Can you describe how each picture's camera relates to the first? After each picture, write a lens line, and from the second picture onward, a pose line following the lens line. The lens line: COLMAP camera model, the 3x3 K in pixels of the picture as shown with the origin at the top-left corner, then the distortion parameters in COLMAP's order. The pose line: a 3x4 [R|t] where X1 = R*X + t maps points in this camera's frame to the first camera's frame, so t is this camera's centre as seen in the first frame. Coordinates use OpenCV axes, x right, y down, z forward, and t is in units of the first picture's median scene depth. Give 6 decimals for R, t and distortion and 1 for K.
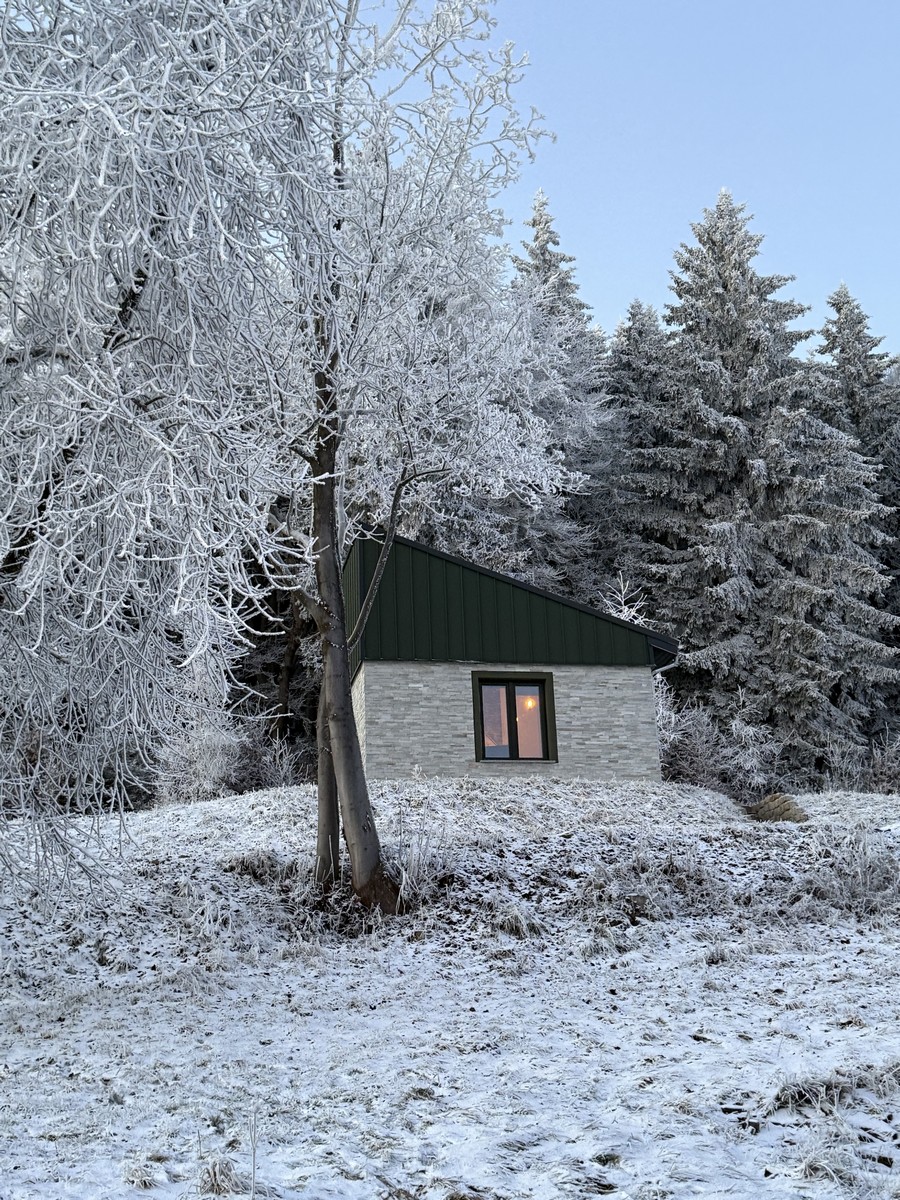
lens RADIAL K [[1569.5, 0, 449.2], [0, 1569.5, 599.7], [0, 0, 1]] dist [0.017182, 0.000000]
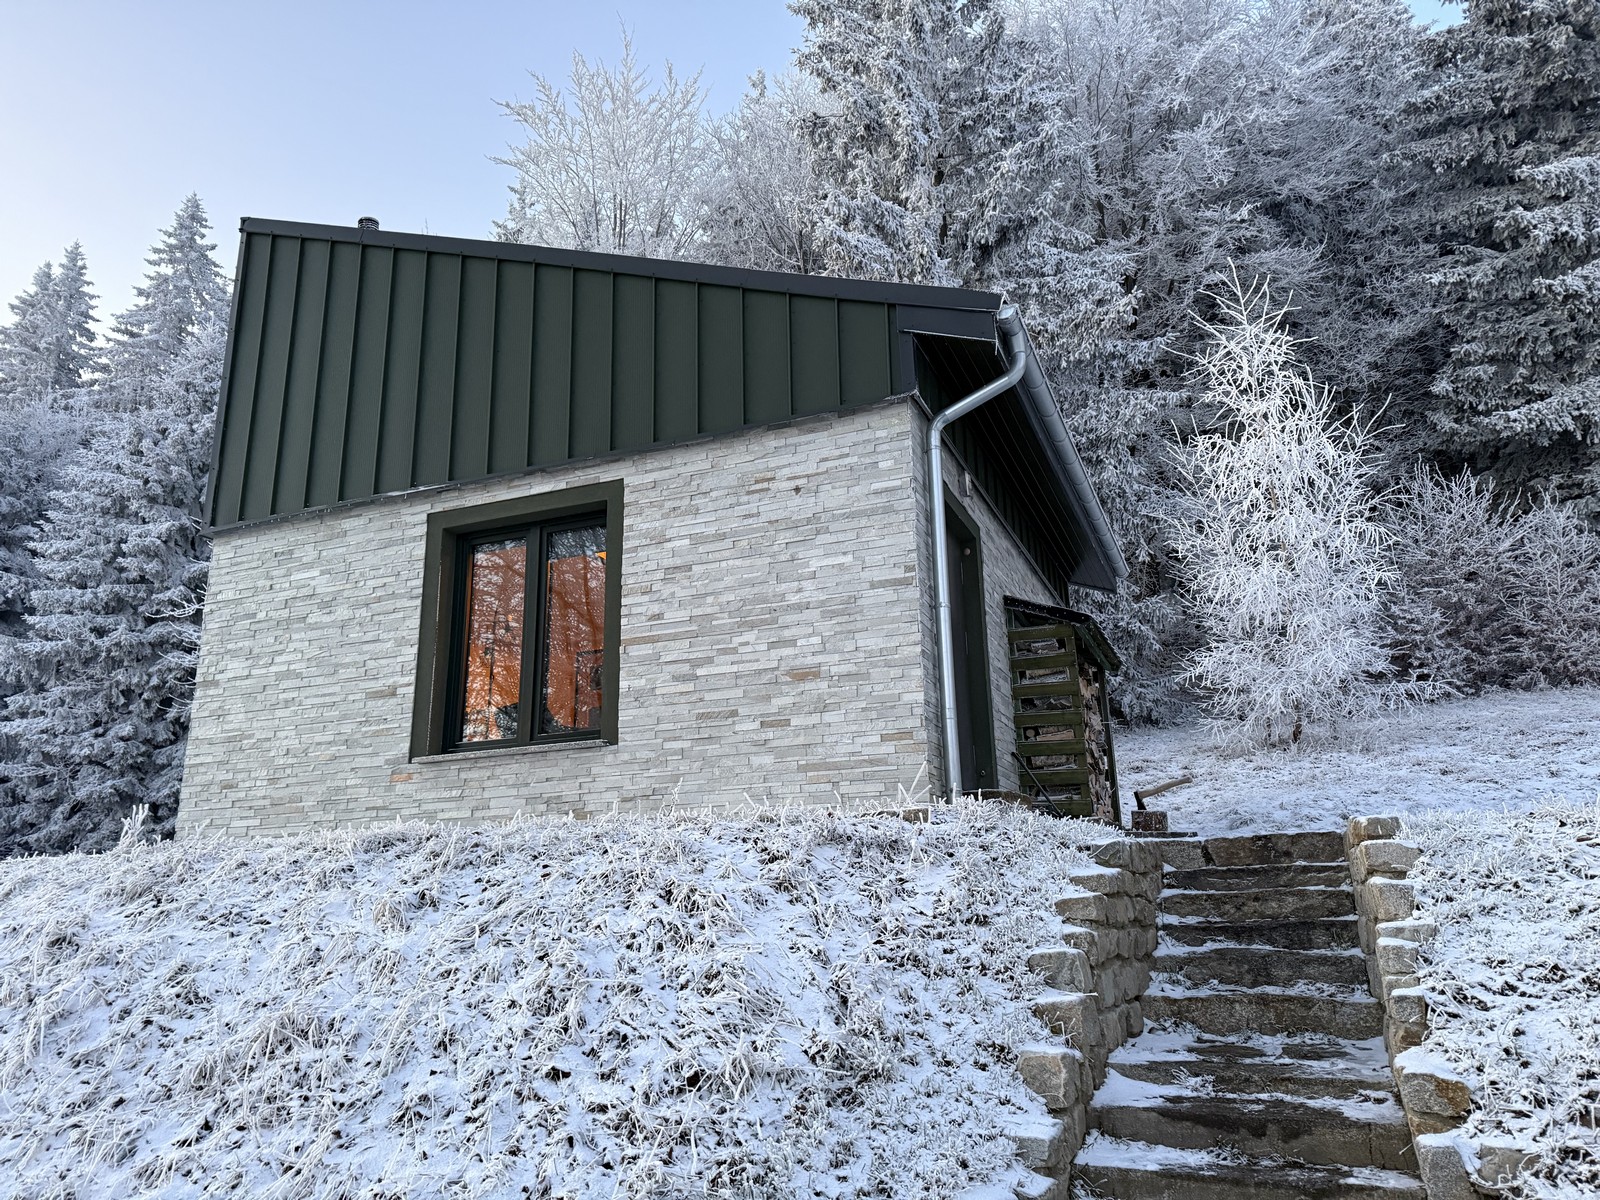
lens RADIAL K [[1118.9, 0, 801.7], [0, 1118.9, 601.1], [0, 0, 1]] dist [-0.001423, -0.003466]
pose [[0.823967, -0.130717, -0.551355, 0.231221], [0.170127, 0.985205, 0.020669, 0.074566], [0.540496, -0.110831, 0.834015, 0.811920]]
